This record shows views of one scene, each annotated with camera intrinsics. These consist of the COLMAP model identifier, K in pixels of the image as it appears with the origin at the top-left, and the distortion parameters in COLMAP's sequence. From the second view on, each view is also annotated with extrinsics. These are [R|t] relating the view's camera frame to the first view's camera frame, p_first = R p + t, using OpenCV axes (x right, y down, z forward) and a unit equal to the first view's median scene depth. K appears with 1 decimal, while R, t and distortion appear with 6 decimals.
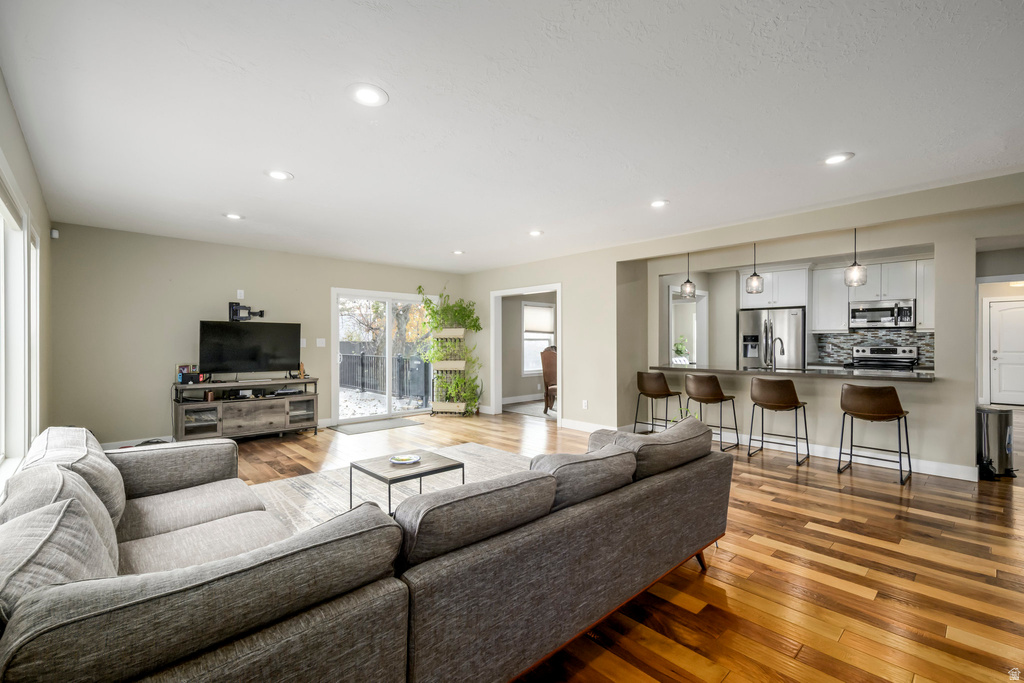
lens RADIAL K [[446.8, 0, 512.3], [0, 446.8, 341.1], [0, 0, 1]] dist [0.011724, -0.001255]
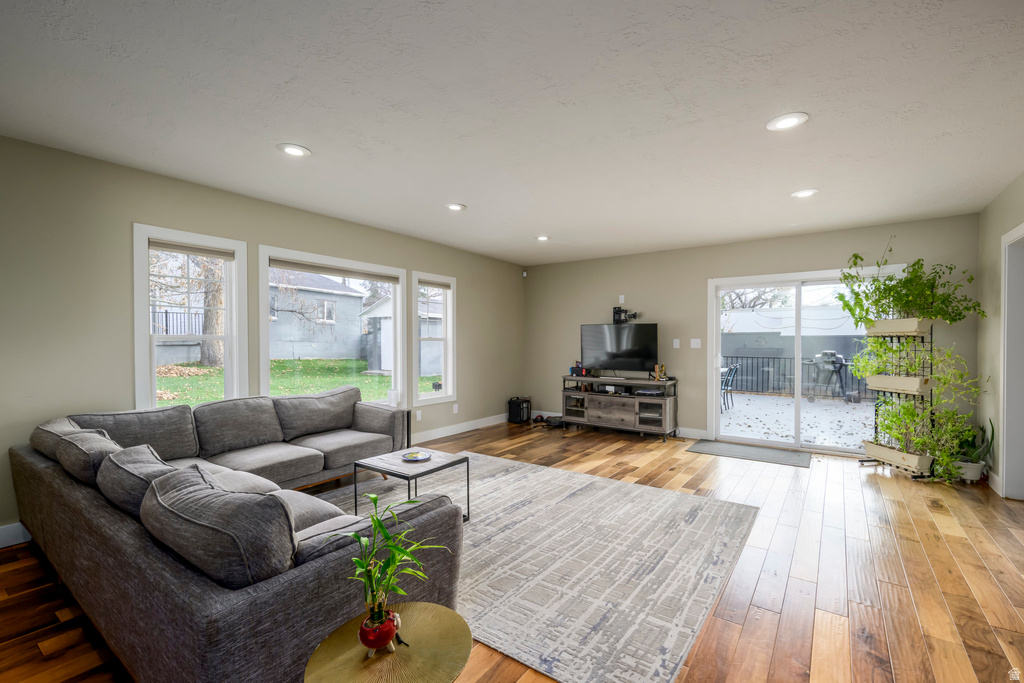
lens RADIAL K [[446.8, 0, 515.9], [0, 446.8, 345.4], [0, 0, 1]] dist [0.011724, -0.001255]
pose [[0.198923, 0.007292, -0.979988, 0.369430], [0.000505, 0.999971, 0.007544, 0.000392], [0.980015, -0.001996, 0.198913, 0.463459]]
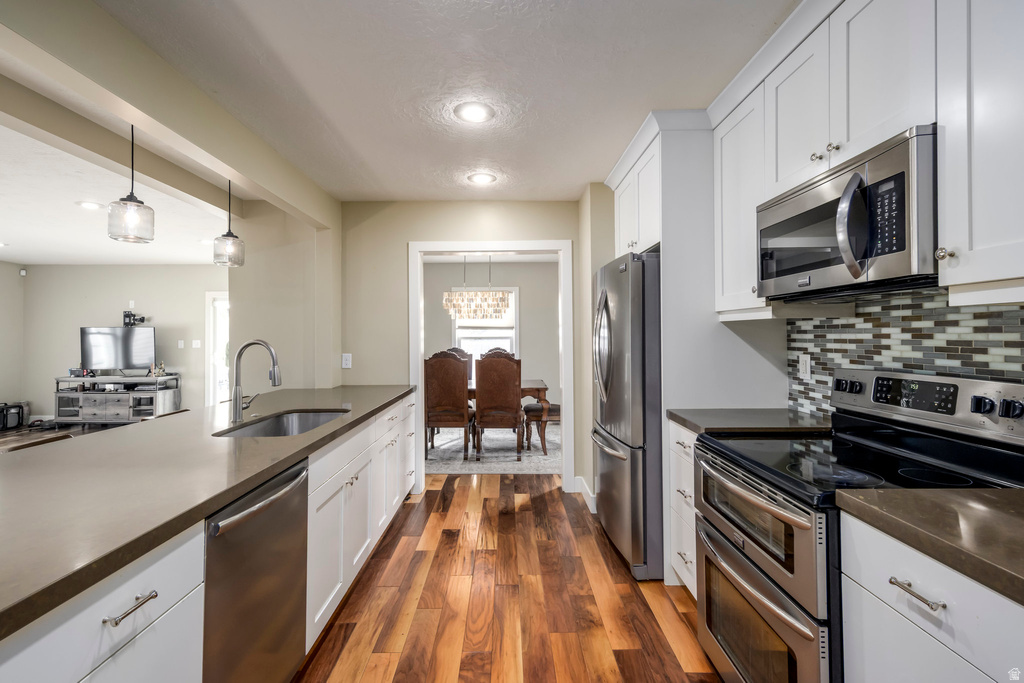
lens RADIAL K [[446.8, 0, 504.1], [0, 446.8, 328.6], [0, 0, 1]] dist [0.011724, -0.001255]
pose [[0.729410, -0.018040, -0.683839, 0.842512], [0.008219, 0.999811, -0.017609, -0.008460], [0.684027, 0.007224, 0.729421, 0.705019]]
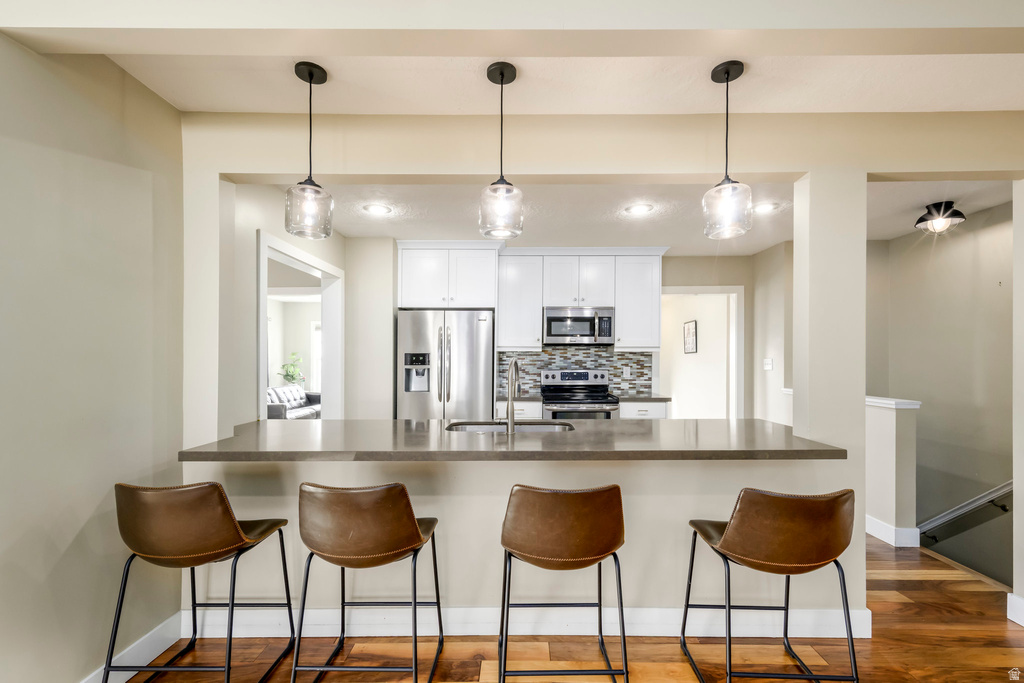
lens RADIAL K [[446.8, 0, 511.3], [0, 446.8, 348.4], [0, 0, 1]] dist [0.011724, -0.001255]
pose [[0.689604, 0.014099, 0.724049, 0.222417], [-0.001667, 0.999839, -0.017882, -0.010610], [-0.724184, 0.011125, 0.689517, 0.575557]]
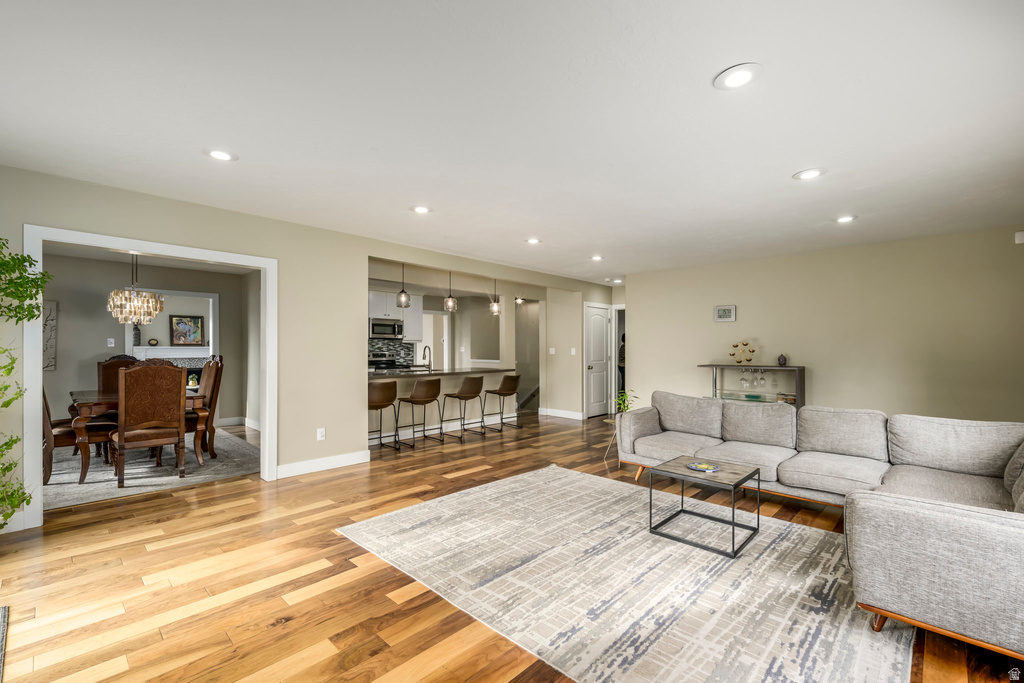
lens RADIAL K [[446.8, 0, 515.9], [0, 446.8, 346.8], [0, 0, 1]] dist [0.011724, -0.001255]
pose [[-0.059984, 0.003296, 0.998194, -0.560591], [-0.006901, 0.999969, -0.003716, -0.002222], [-0.998175, -0.007111, -0.059959, 0.677309]]
